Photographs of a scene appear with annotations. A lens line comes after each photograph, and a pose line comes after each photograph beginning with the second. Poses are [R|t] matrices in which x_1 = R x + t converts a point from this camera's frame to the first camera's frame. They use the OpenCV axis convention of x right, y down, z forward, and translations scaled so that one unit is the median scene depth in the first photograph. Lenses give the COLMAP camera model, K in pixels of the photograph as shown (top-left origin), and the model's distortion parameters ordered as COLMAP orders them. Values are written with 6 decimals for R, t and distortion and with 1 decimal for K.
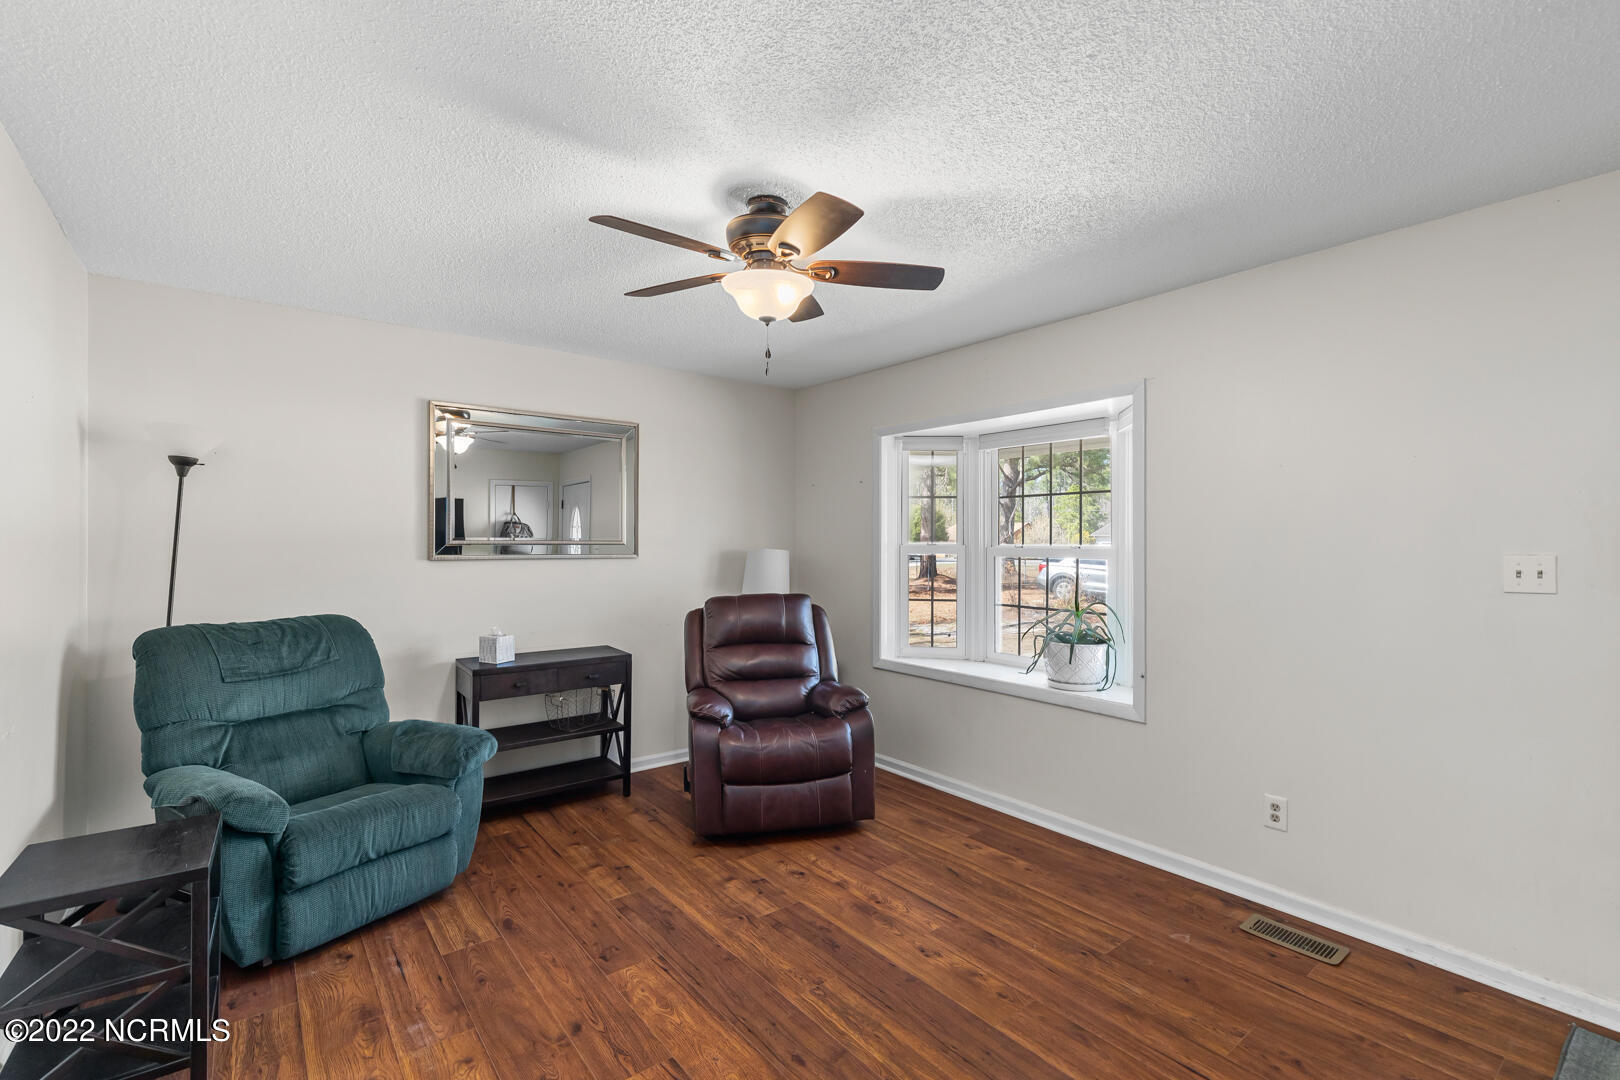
lens RADIAL K [[737.6, 0, 832.4], [0, 737.6, 538.9], [0, 0, 1]] dist [0.018204, -0.004246]
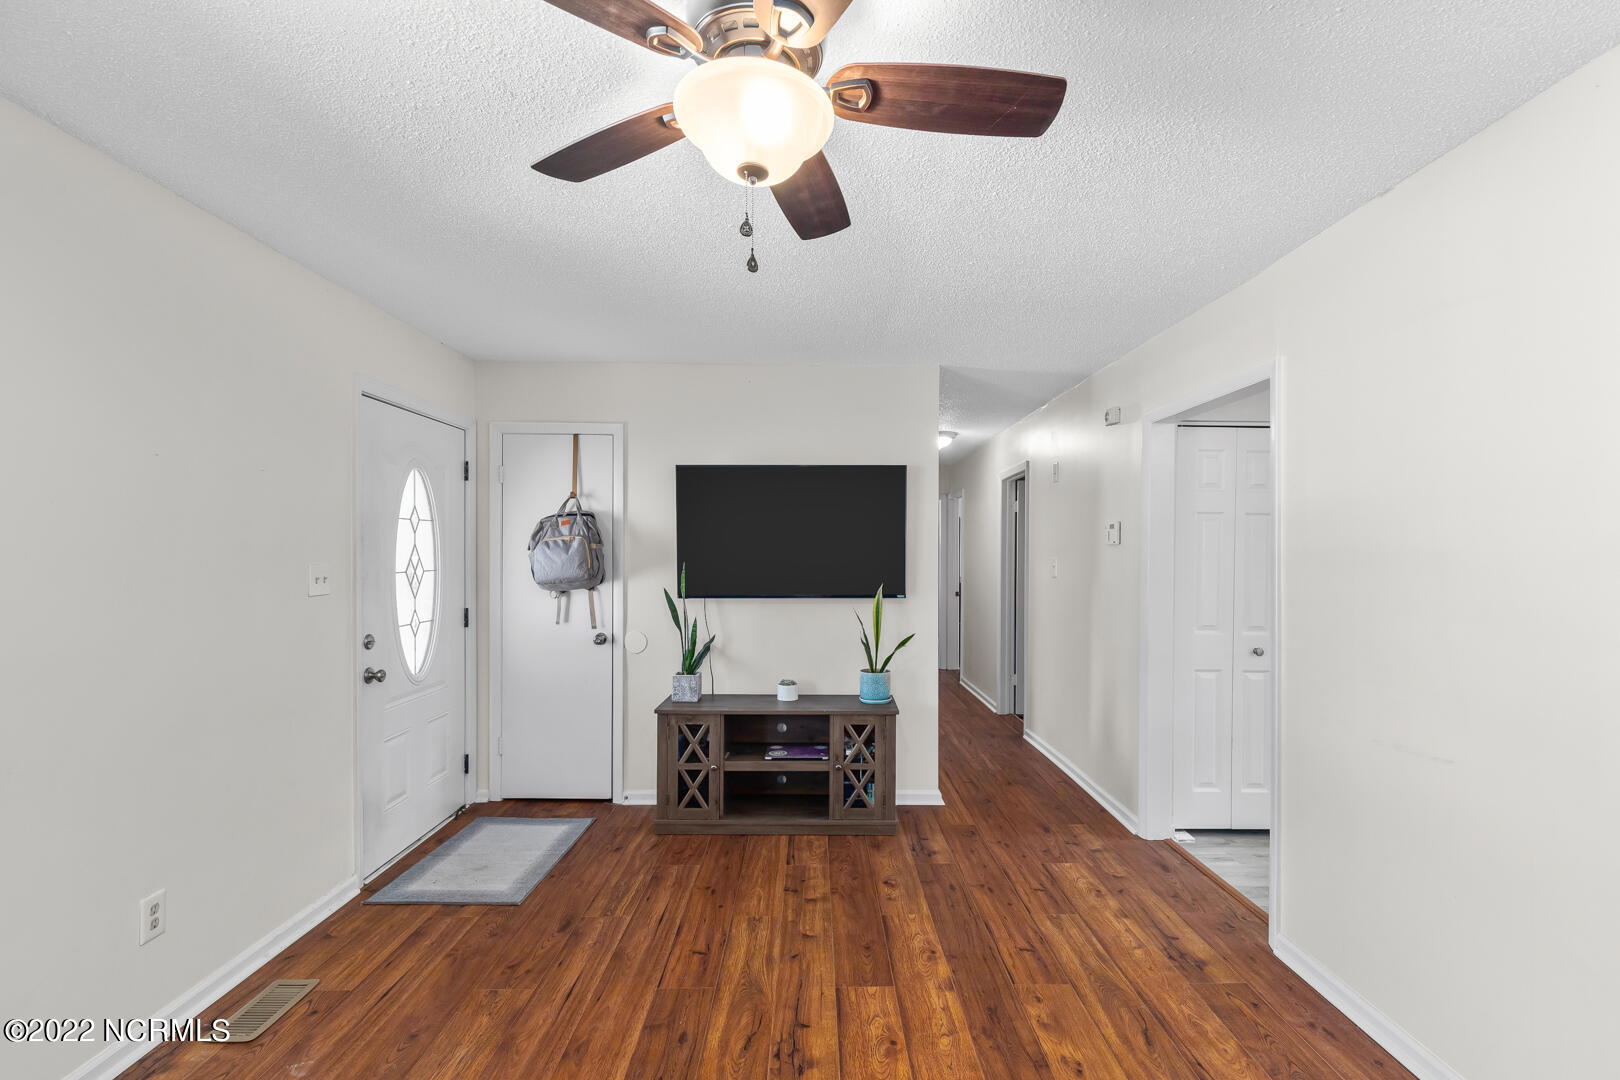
lens RADIAL K [[737.6, 0, 821.7], [0, 737.6, 544.7], [0, 0, 1]] dist [0.018204, -0.004246]
pose [[-0.782994, 0.006743, 0.621993, -0.519434], [0.001243, 0.999956, -0.009277, -0.000944], [-0.622028, -0.006491, -0.782968, 1.497165]]
